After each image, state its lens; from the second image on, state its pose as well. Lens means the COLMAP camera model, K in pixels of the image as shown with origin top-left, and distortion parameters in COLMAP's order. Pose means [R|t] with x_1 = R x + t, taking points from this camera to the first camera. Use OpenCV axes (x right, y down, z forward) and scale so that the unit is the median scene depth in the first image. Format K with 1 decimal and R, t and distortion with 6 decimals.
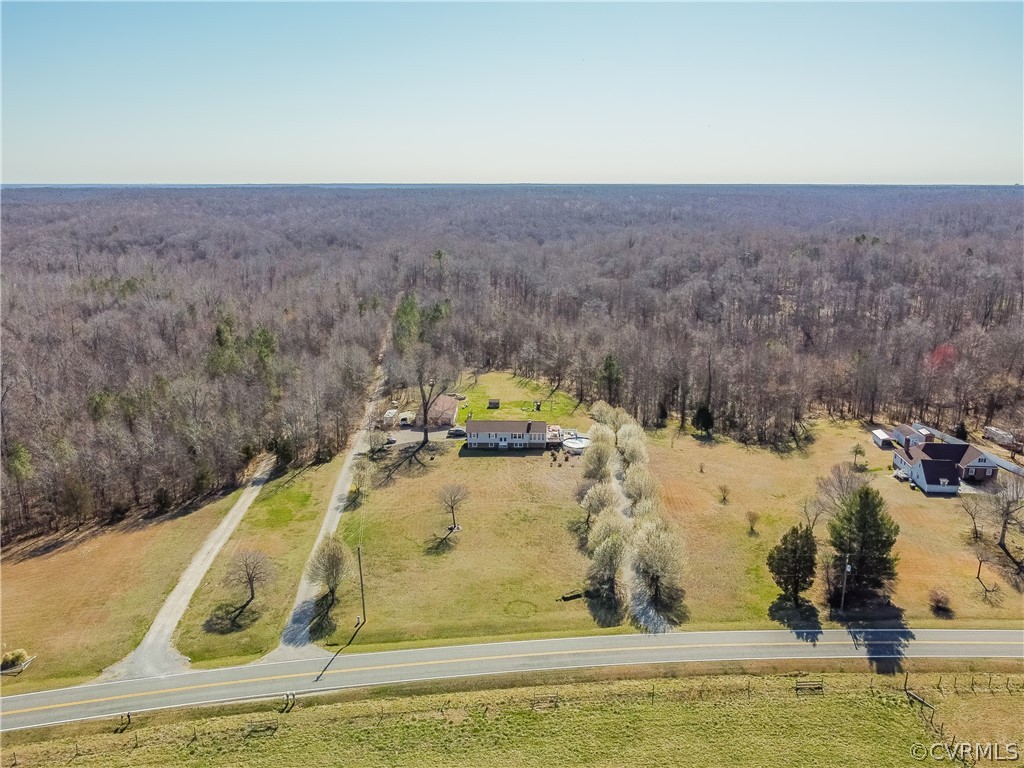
lens RADIAL K [[770.0, 0, 514.3], [0, 770.0, 385.9], [0, 0, 1]] dist [-0.002131, -0.002788]
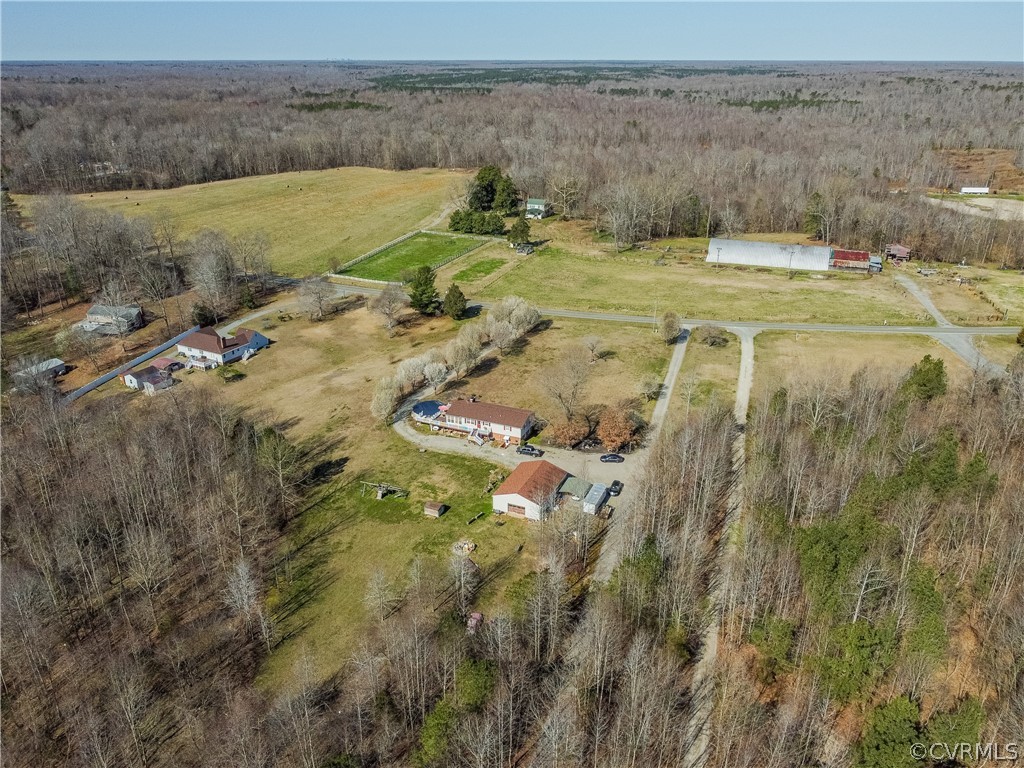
lens RADIAL K [[777.3, 0, 512.0], [0, 777.3, 384.0], [0, 0, 1]] dist [-0.003948, -0.001656]
pose [[-0.918547, -0.154964, 0.363673, -0.388175], [0.097846, 0.802214, 0.588964, -0.549631], [-0.383011, 0.576576, -0.721708, 1.699809]]
